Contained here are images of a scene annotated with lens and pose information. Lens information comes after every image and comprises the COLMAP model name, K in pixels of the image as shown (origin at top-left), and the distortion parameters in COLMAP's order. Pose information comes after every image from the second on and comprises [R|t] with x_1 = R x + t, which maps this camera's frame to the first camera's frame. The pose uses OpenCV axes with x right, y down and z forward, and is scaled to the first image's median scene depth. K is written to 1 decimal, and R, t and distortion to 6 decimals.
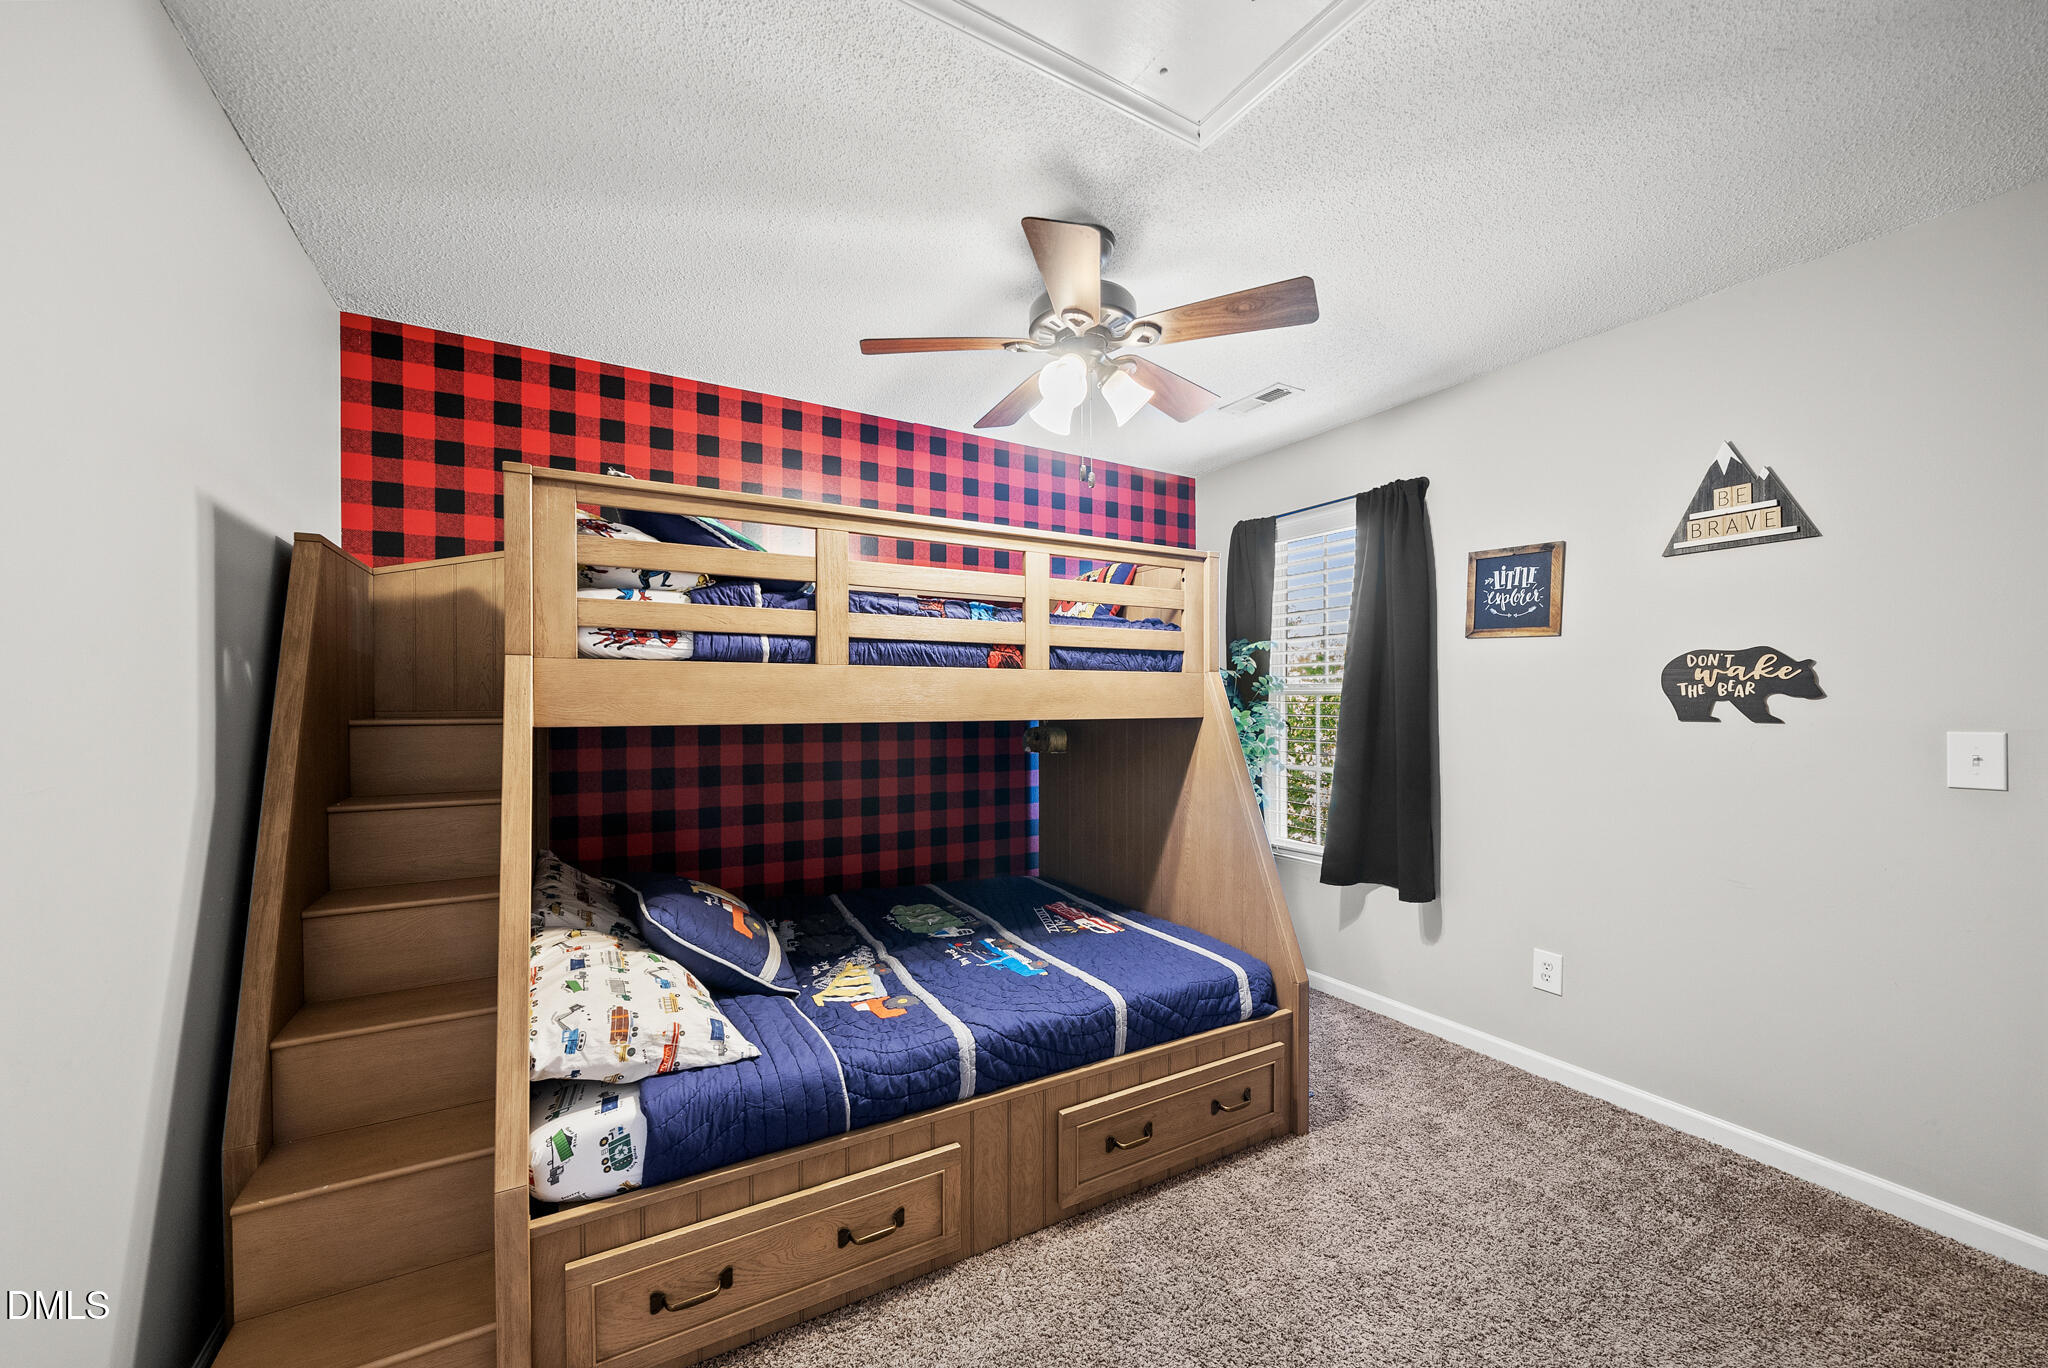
lens RADIAL K [[792.1, 0, 1015.3], [0, 792.1, 688.1], [0, 0, 1]] dist [-0.006422, 0.000782]
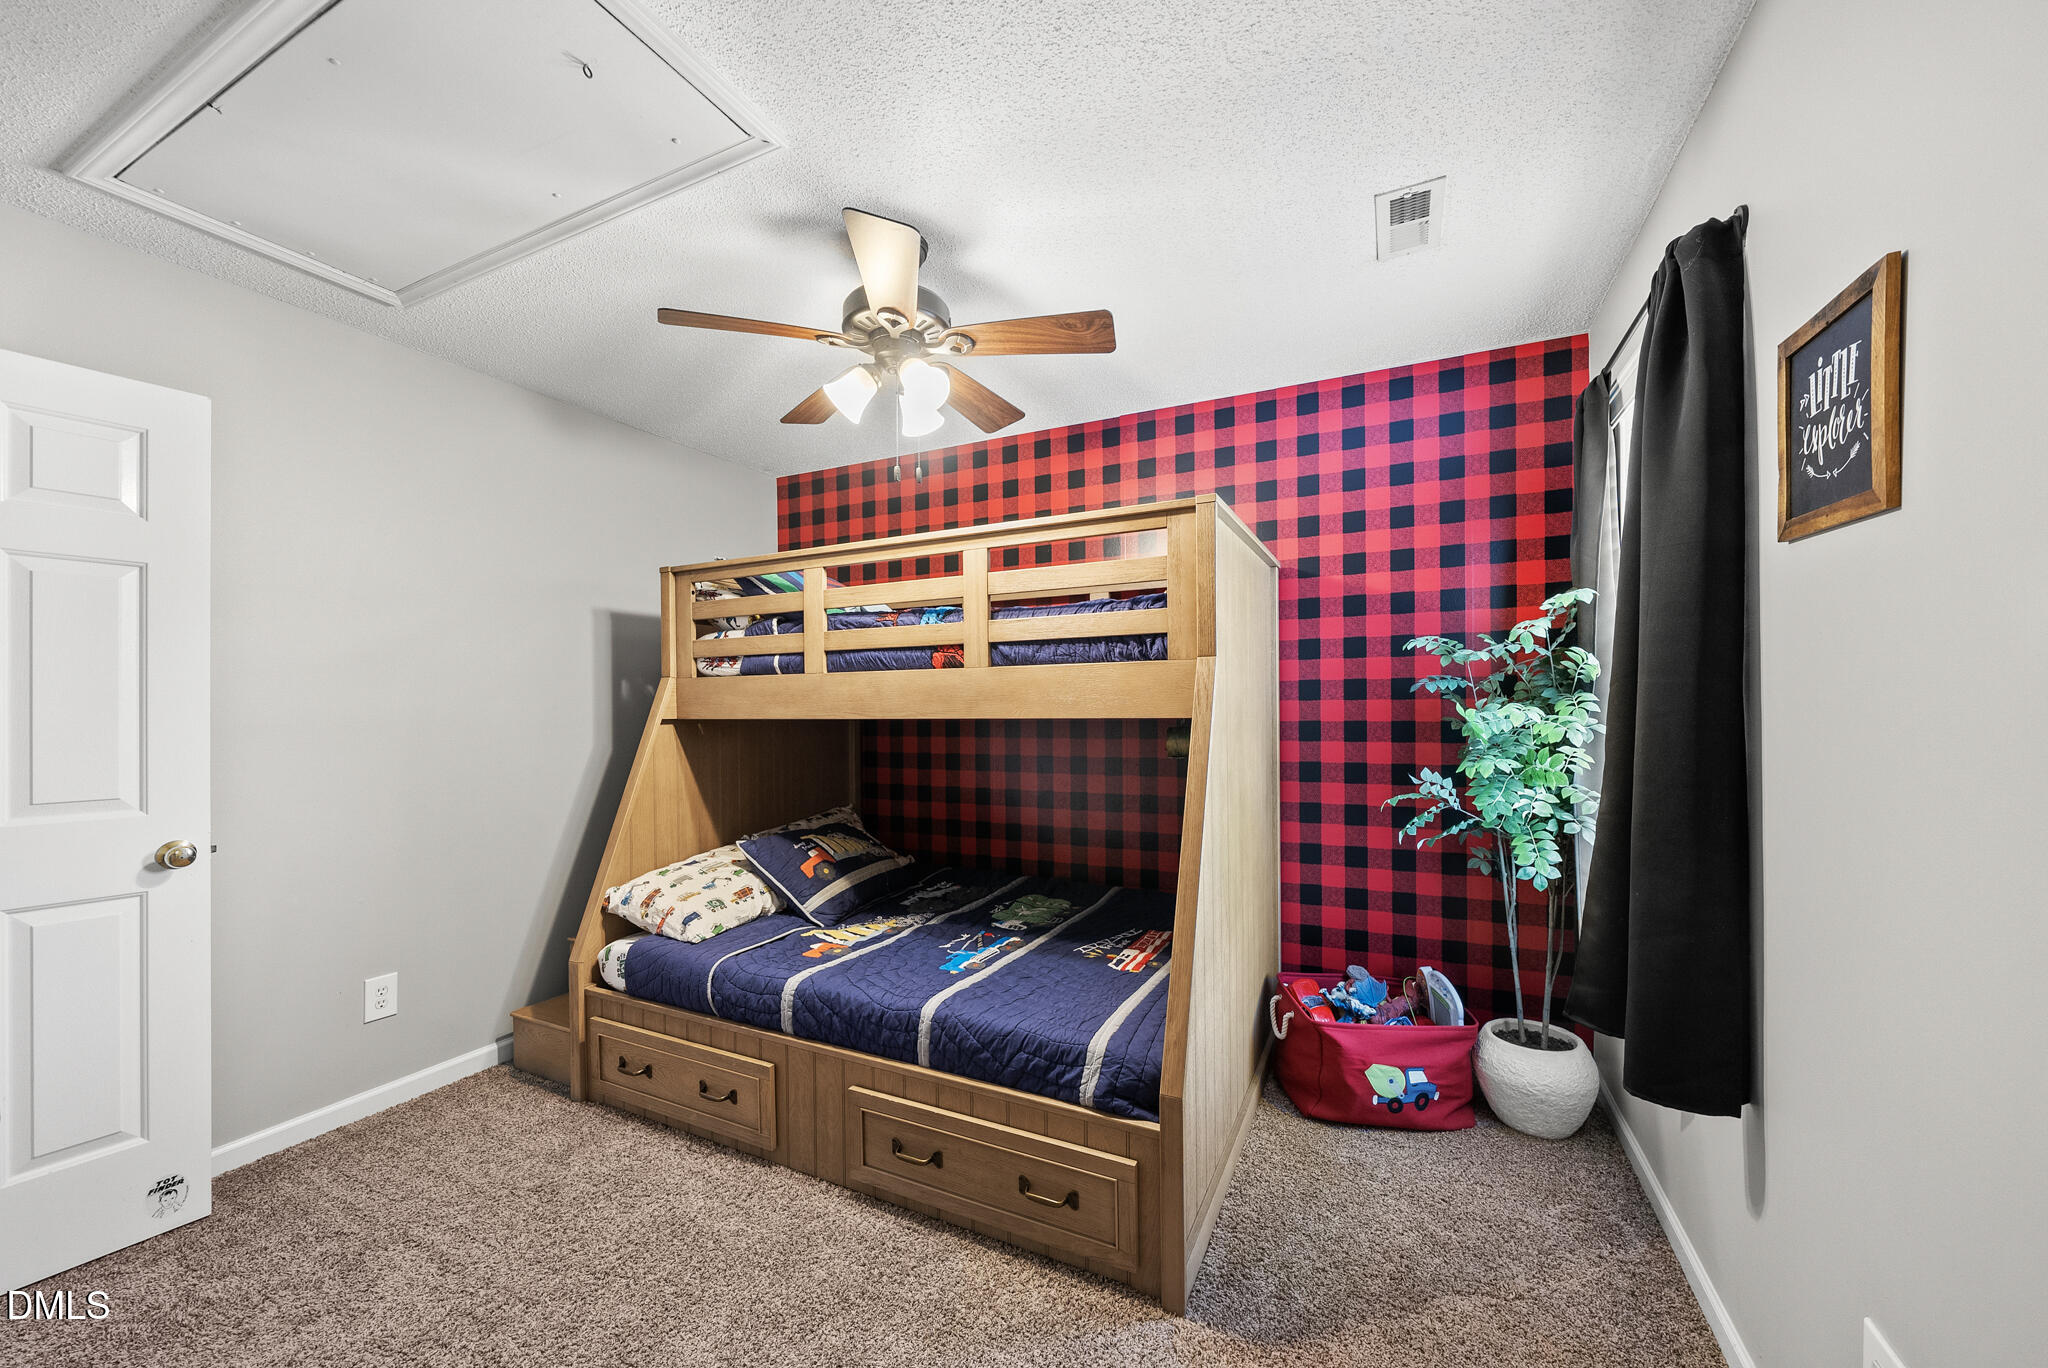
lens RADIAL K [[792.1, 0, 1015.3], [0, 792.1, 688.1], [0, 0, 1]] dist [-0.006422, 0.000782]
pose [[0.535335, -0.022896, -0.844330, 0.914417], [0.024437, 0.999634, -0.011613, 0.015285], [0.844286, -0.014416, 0.535698, 0.526139]]
